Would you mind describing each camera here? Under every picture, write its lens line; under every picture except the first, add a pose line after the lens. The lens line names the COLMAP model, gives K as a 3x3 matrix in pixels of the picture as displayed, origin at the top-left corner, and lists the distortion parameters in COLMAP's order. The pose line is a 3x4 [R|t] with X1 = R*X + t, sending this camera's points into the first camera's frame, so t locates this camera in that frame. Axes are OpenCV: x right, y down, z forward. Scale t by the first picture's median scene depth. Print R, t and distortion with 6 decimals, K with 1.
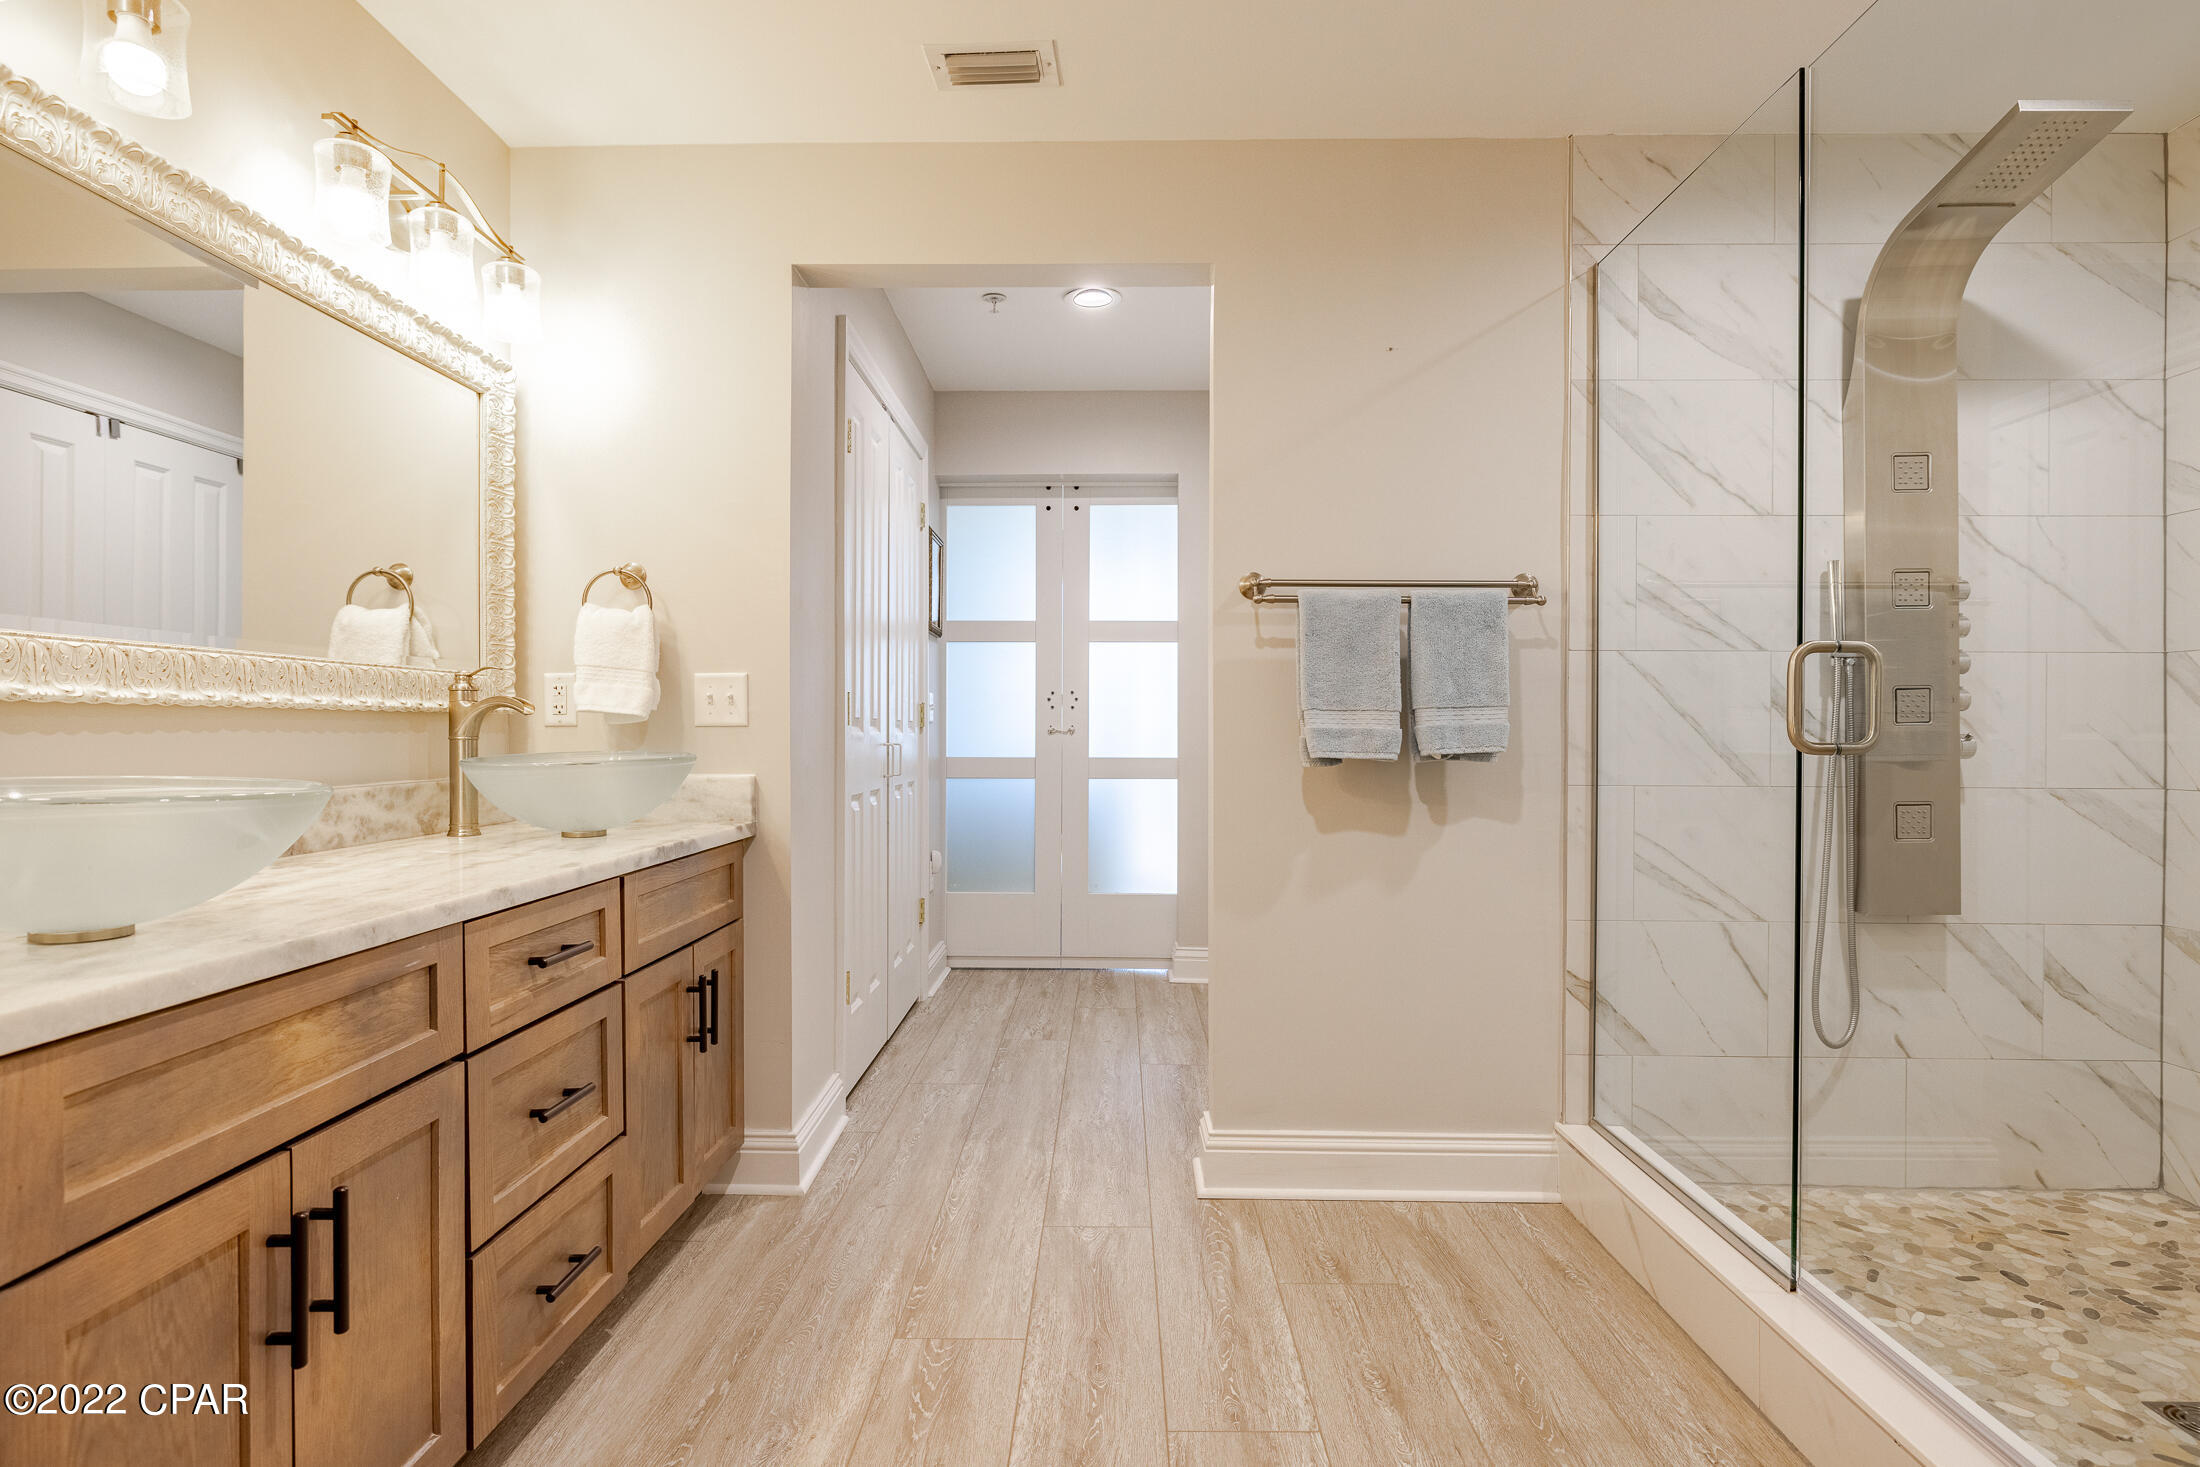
lens RADIAL K [[1148.0, 0, 1100.0], [0, 1148.0, 733.5], [0, 0, 1]] dist [-0.001272, -0.000034]
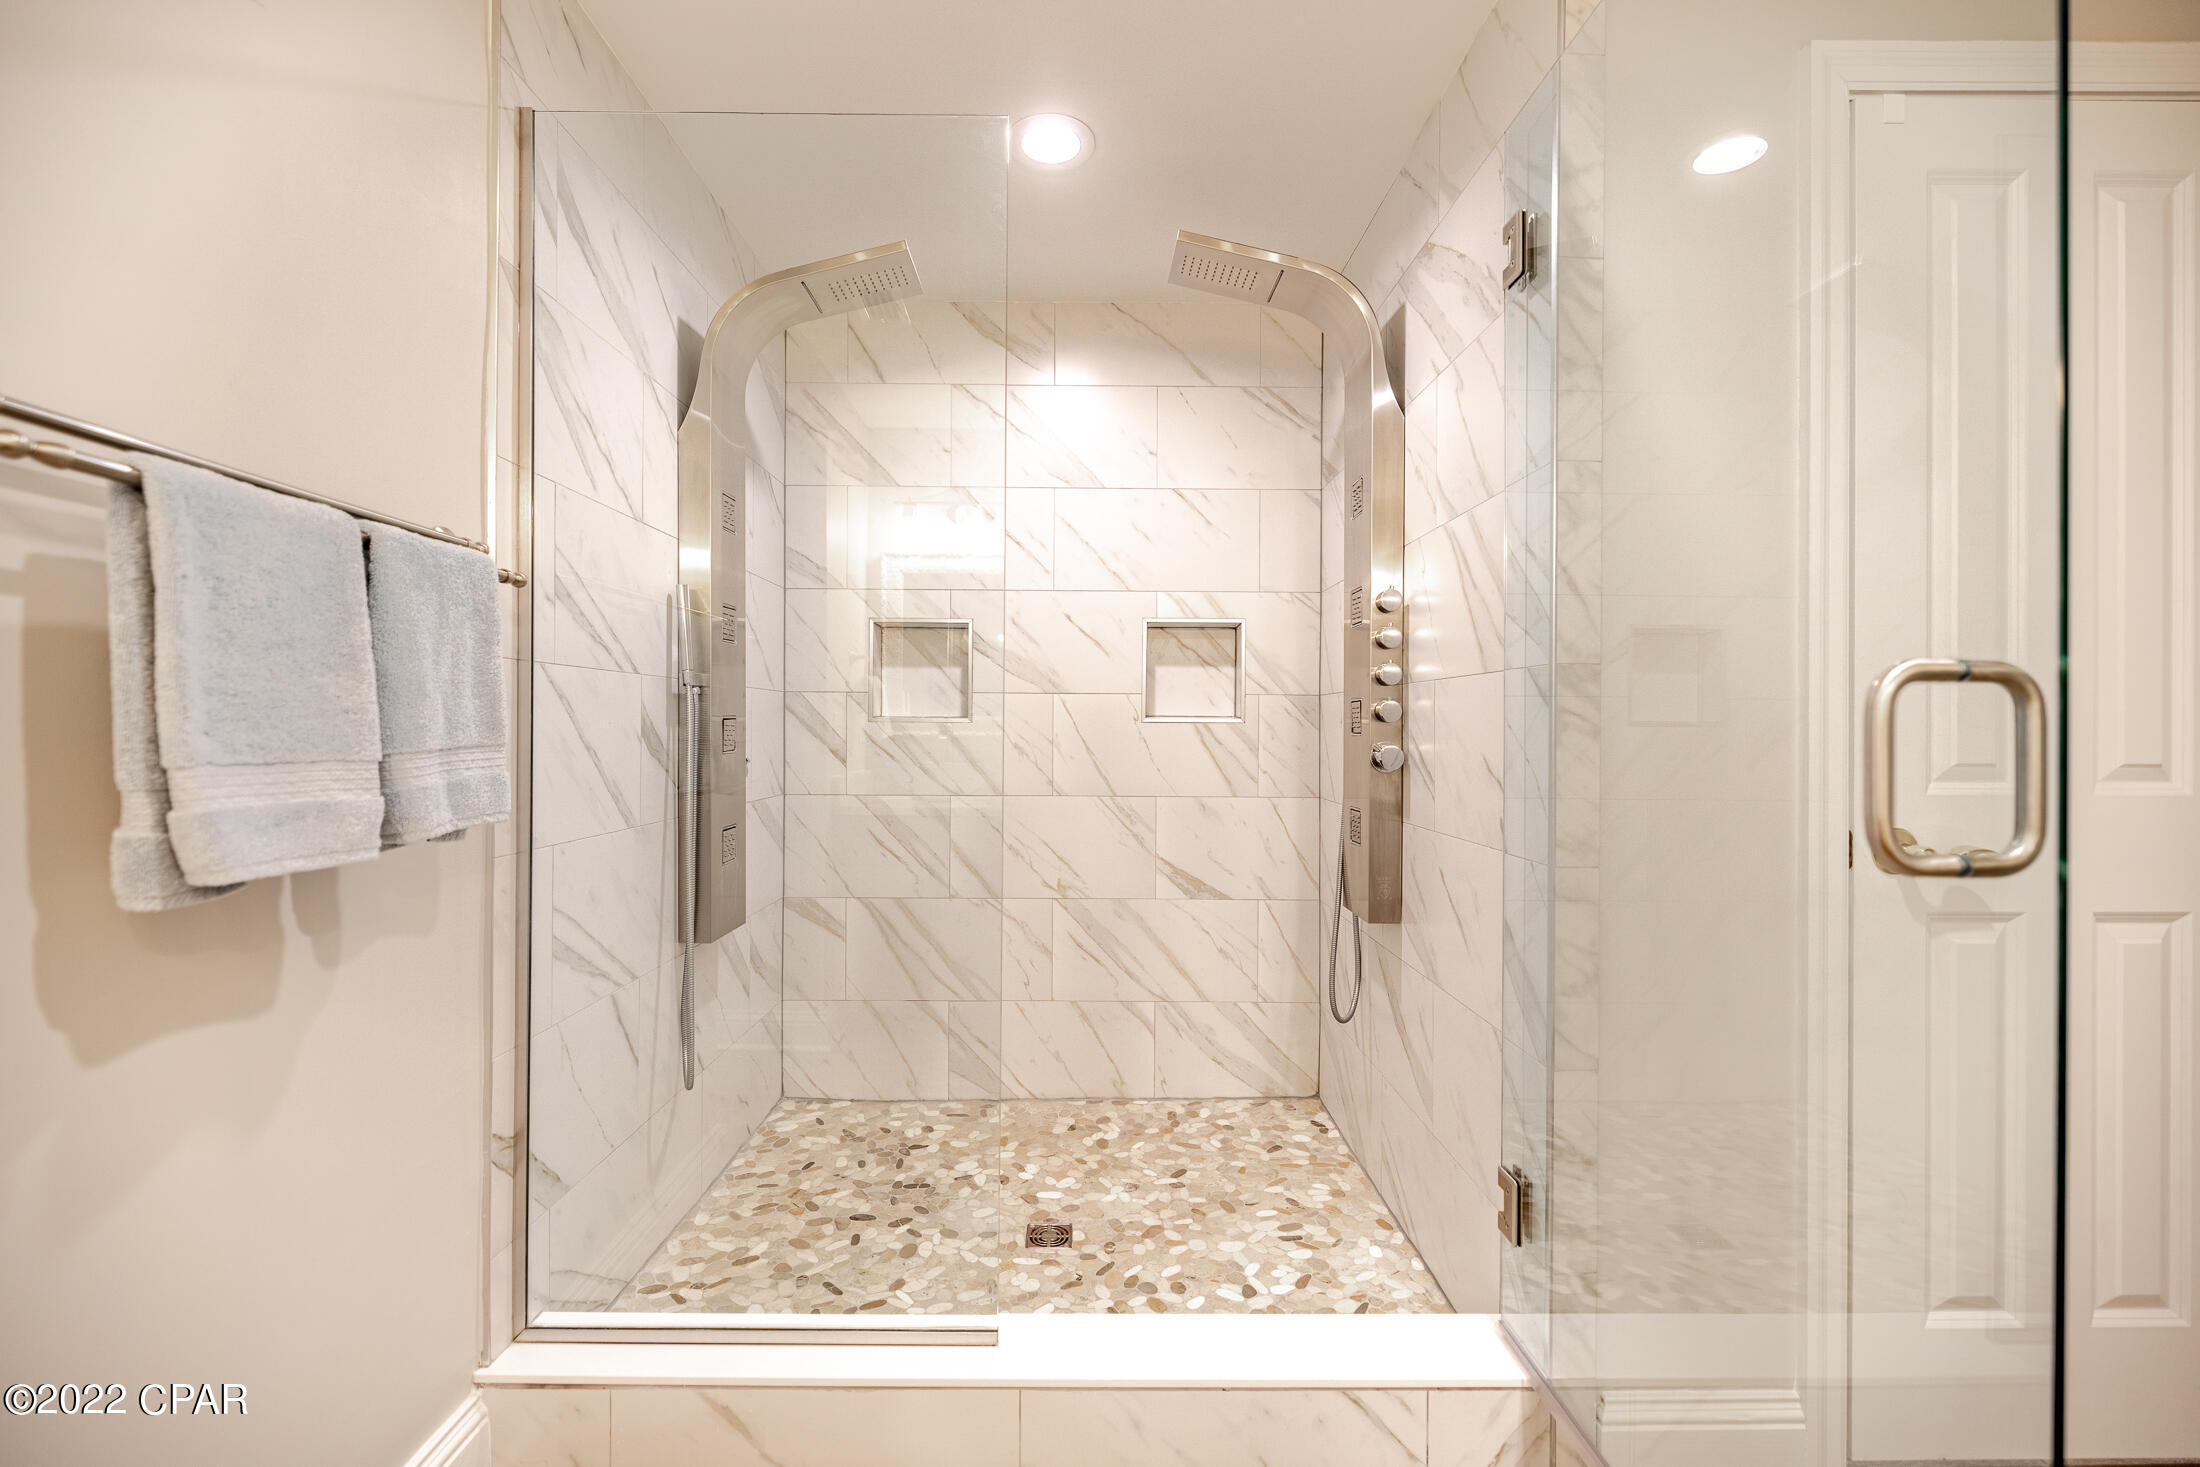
lens RADIAL K [[909.4, 0, 1100.0], [0, 909.4, 733.5], [0, 0, 1]] dist [0.000862, 0.000176]
pose [[-0.009896, -0.008713, 0.999913, -0.136999], [0.001552, 0.999961, 0.008728, -0.034414], [-0.999950, 0.001639, -0.009882, 0.702628]]
